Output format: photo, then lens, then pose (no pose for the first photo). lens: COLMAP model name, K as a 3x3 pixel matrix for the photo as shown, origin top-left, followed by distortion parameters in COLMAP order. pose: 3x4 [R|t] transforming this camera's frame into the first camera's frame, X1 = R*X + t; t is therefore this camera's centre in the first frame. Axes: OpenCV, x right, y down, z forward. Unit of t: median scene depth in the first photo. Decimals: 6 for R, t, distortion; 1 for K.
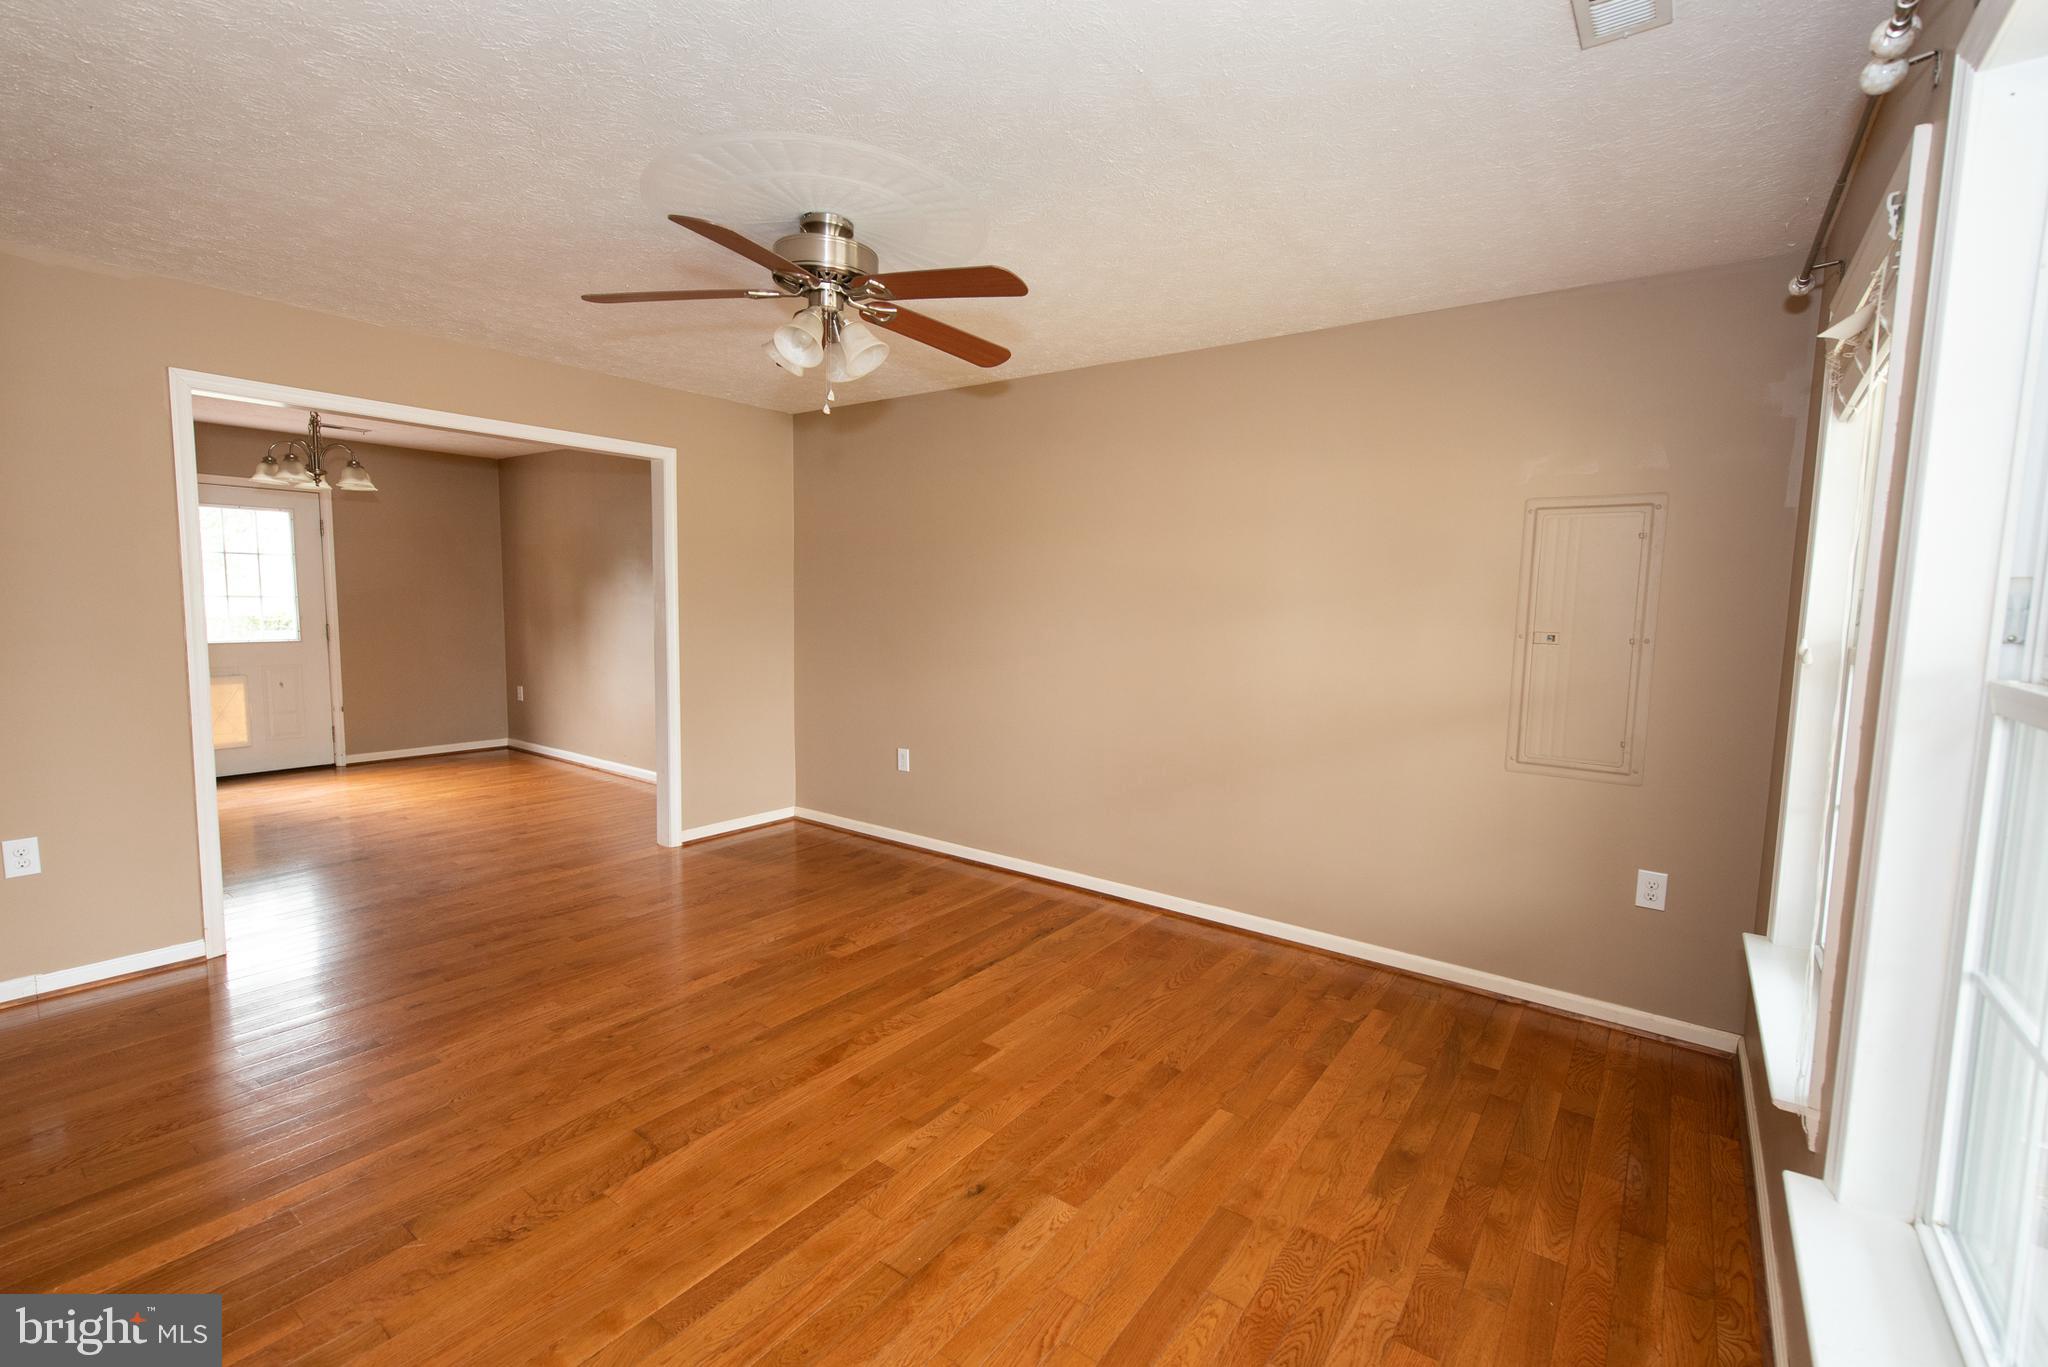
lens RADIAL K [[877.0, 0, 1019.9], [0, 877.0, 683.1], [0, 0, 1]] dist [0.017950, -0.006970]
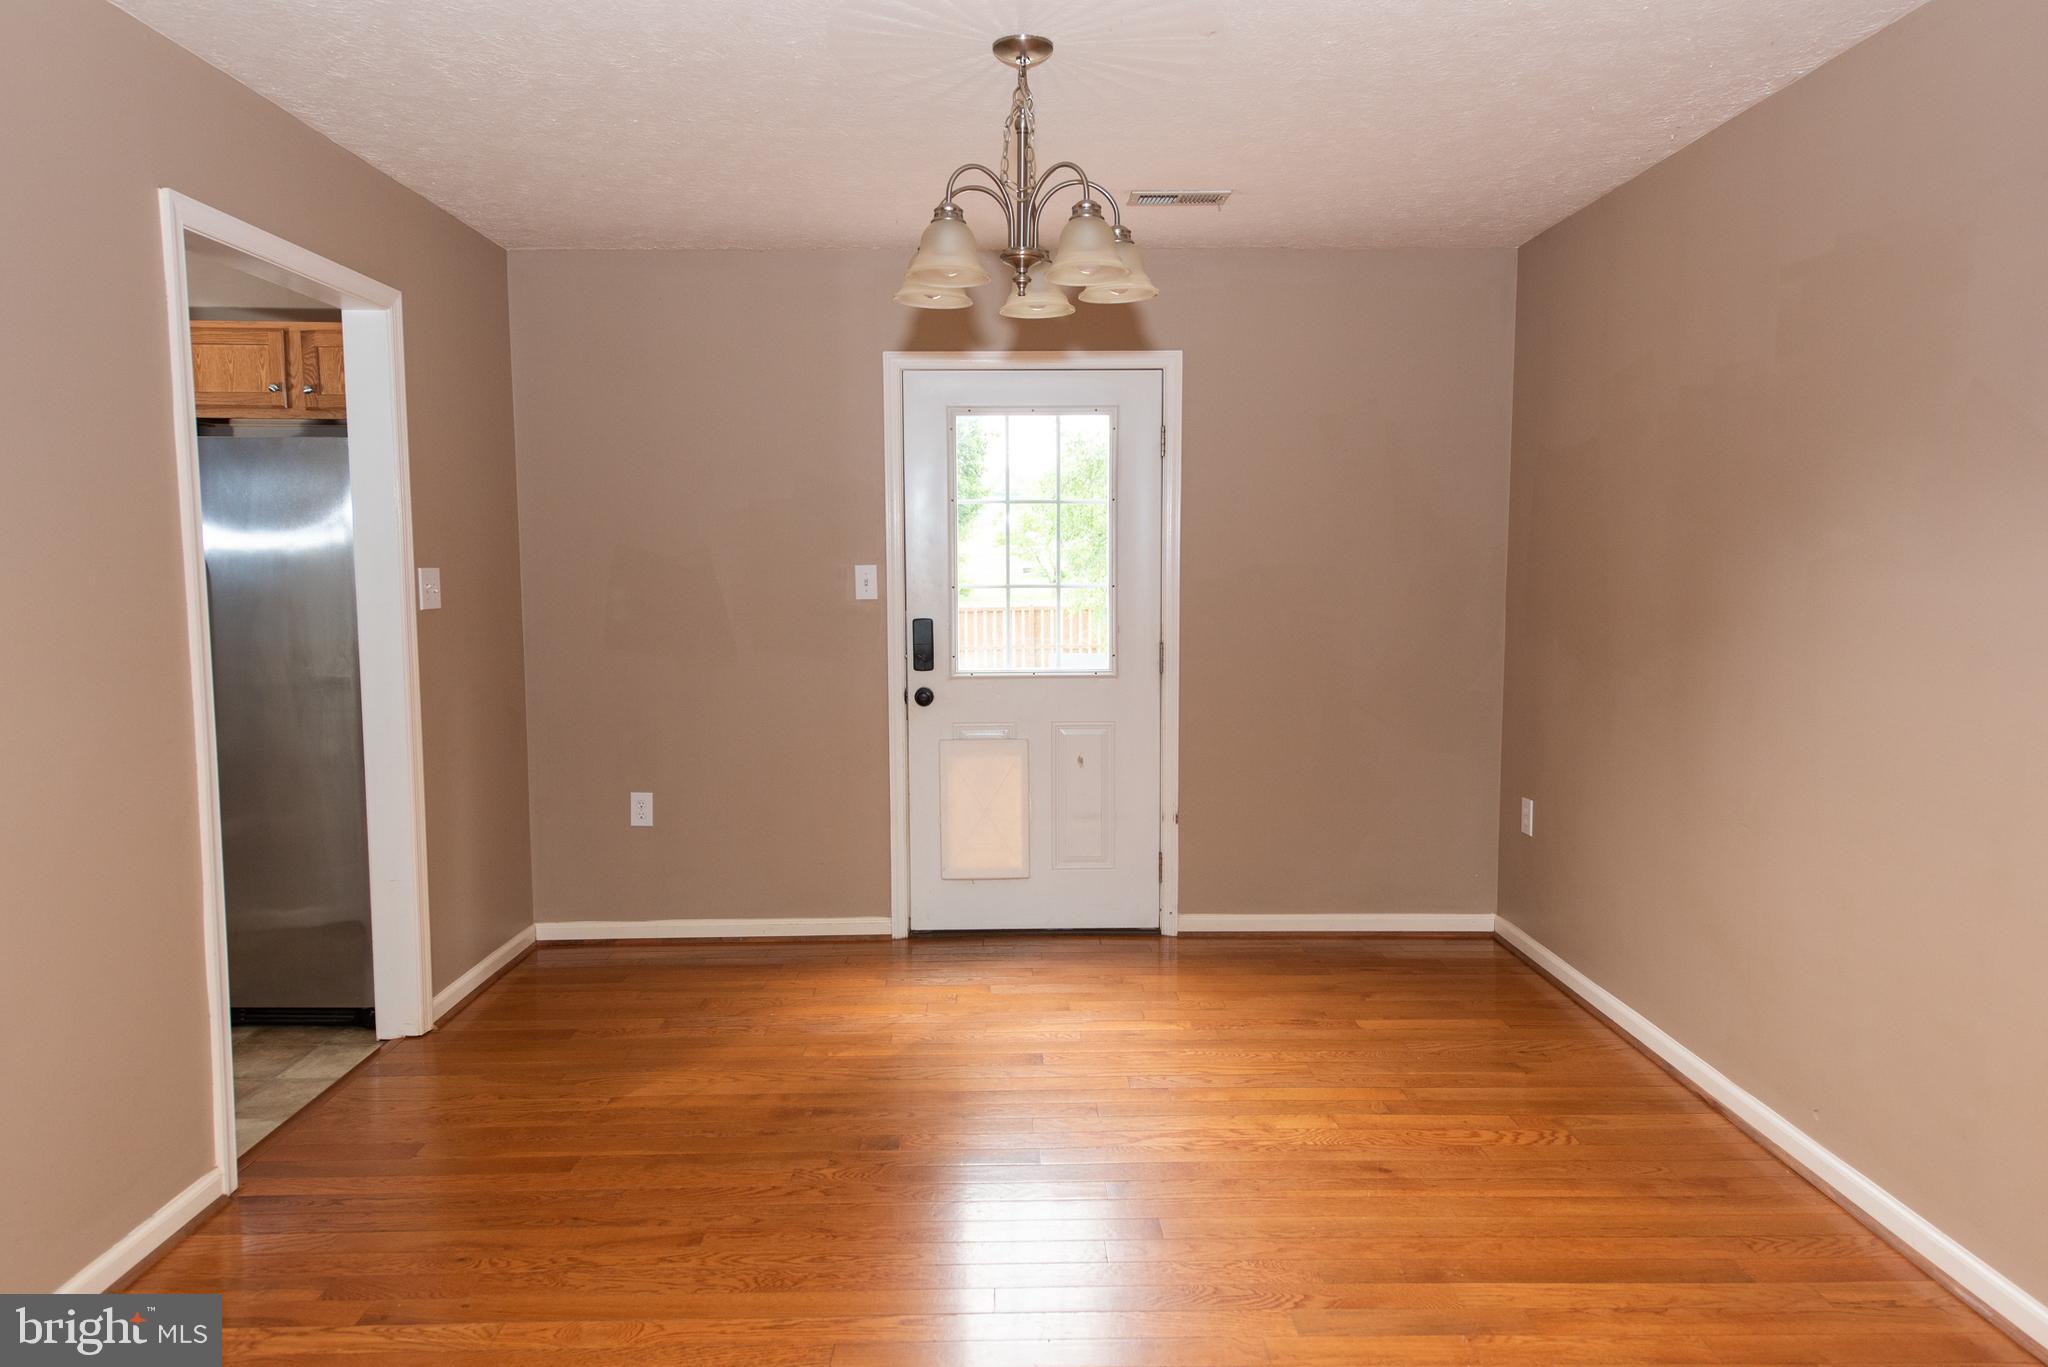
lens RADIAL K [[1299.9, 0, 1024.0], [0, 1299.9, 683.5], [0, 0, 1]] dist [0.045555, -0.070007]
pose [[0.603493, 0.057851, -0.795267, -0.403446], [-0.064206, 0.997652, 0.023850, -0.085579], [0.794779, 0.036668, 0.605790, 0.781848]]
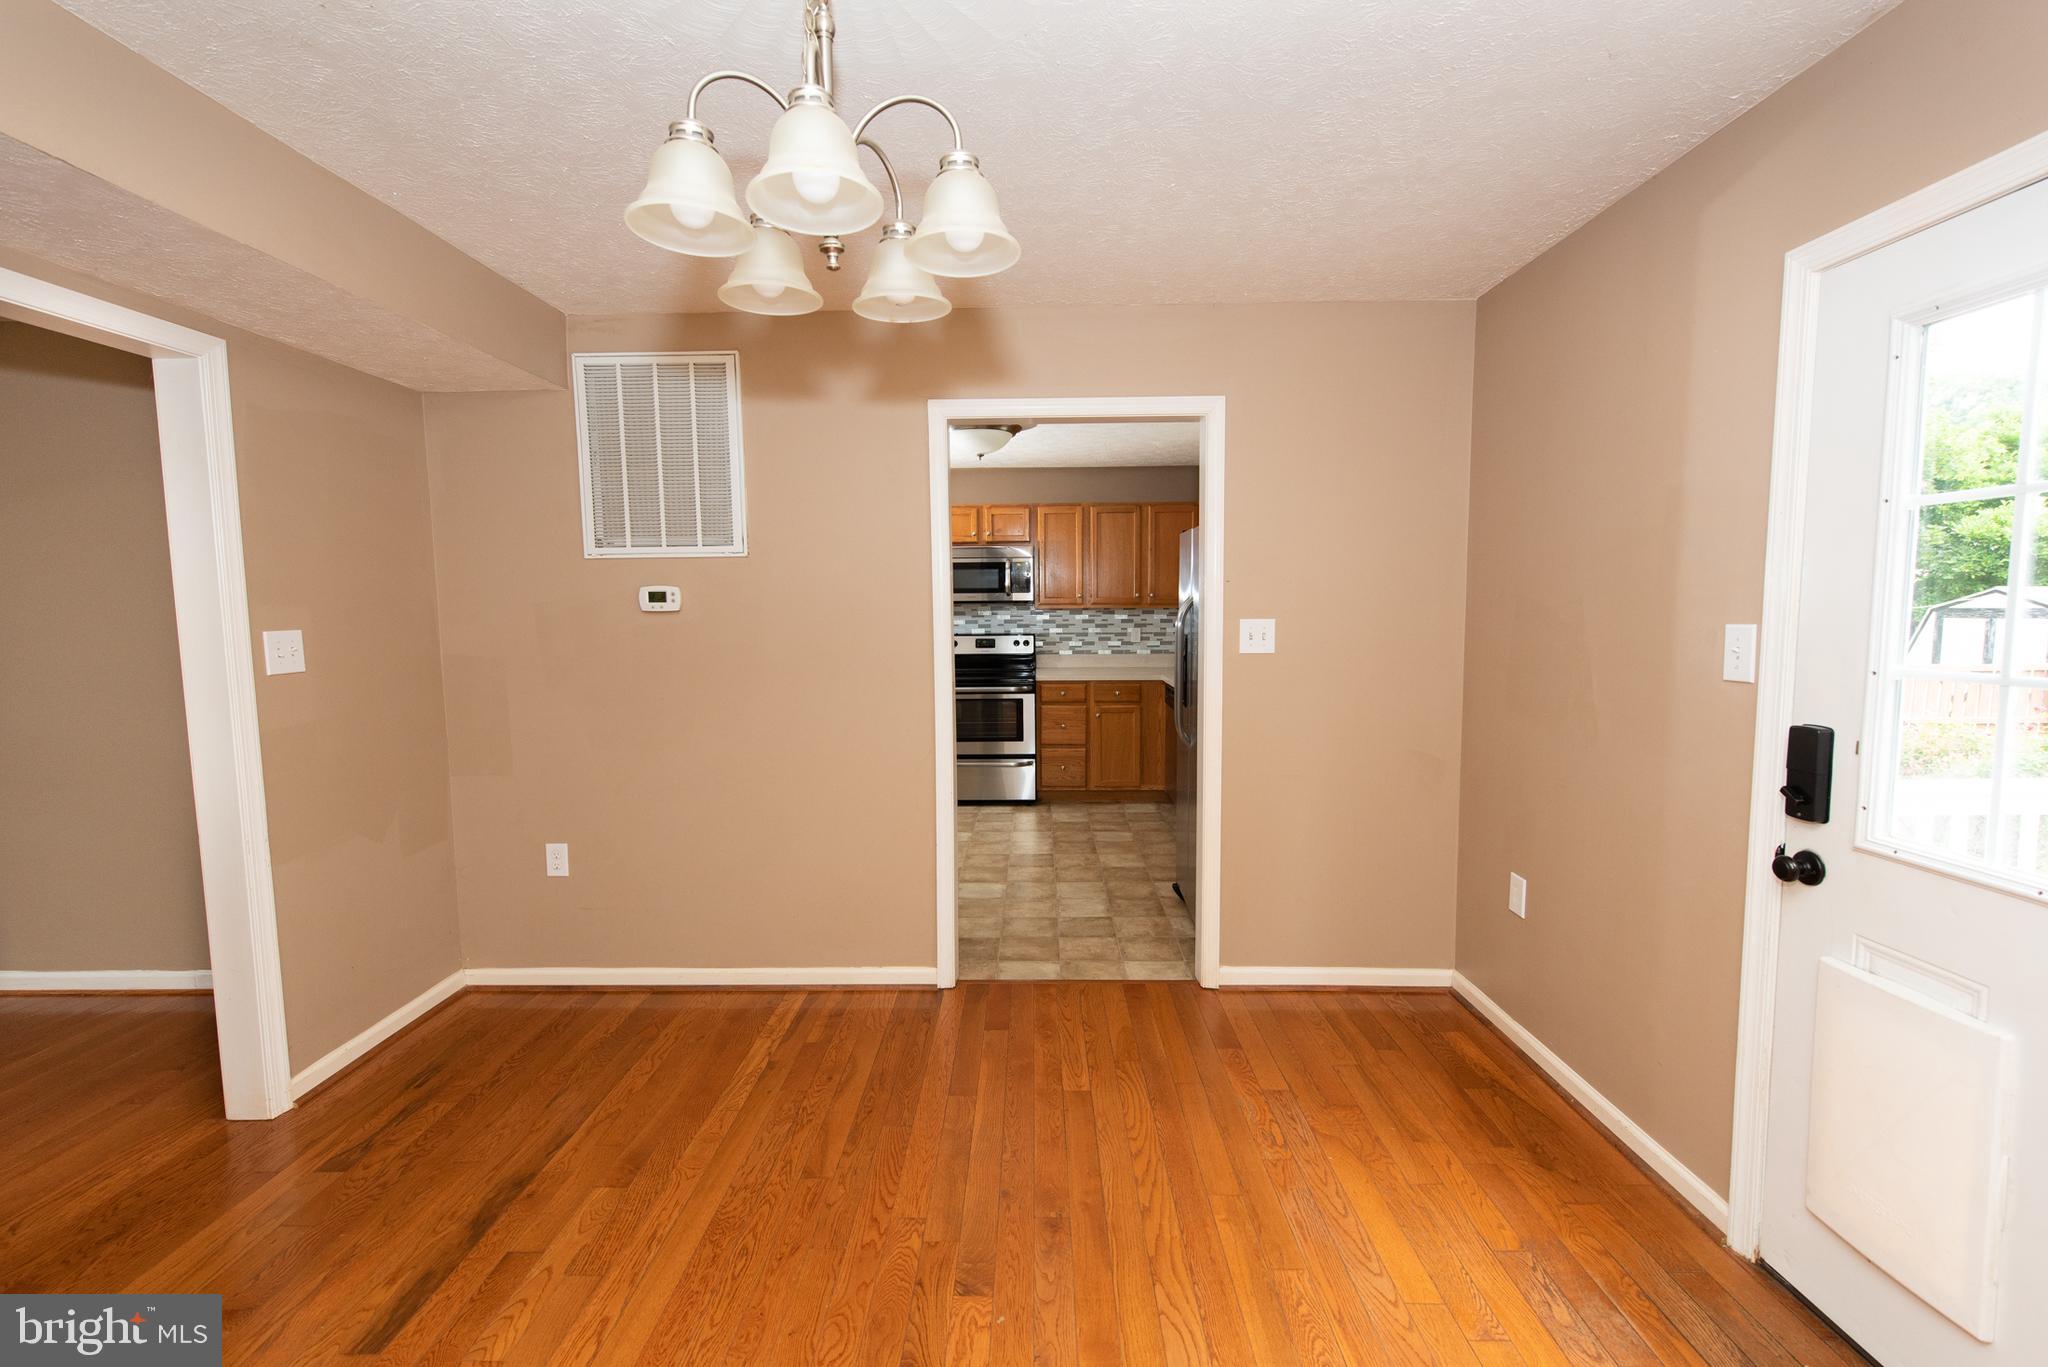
lens RADIAL K [[877.0, 0, 1019.9], [0, 877.0, 683.1], [0, 0, 1]] dist [0.017950, -0.006970]
pose [[-0.818157, 0.044594, -0.573263, -0.790885], [-0.059639, 0.985029, 0.161743, -0.170374], [0.571893, 0.166520, -0.803249, 1.475391]]
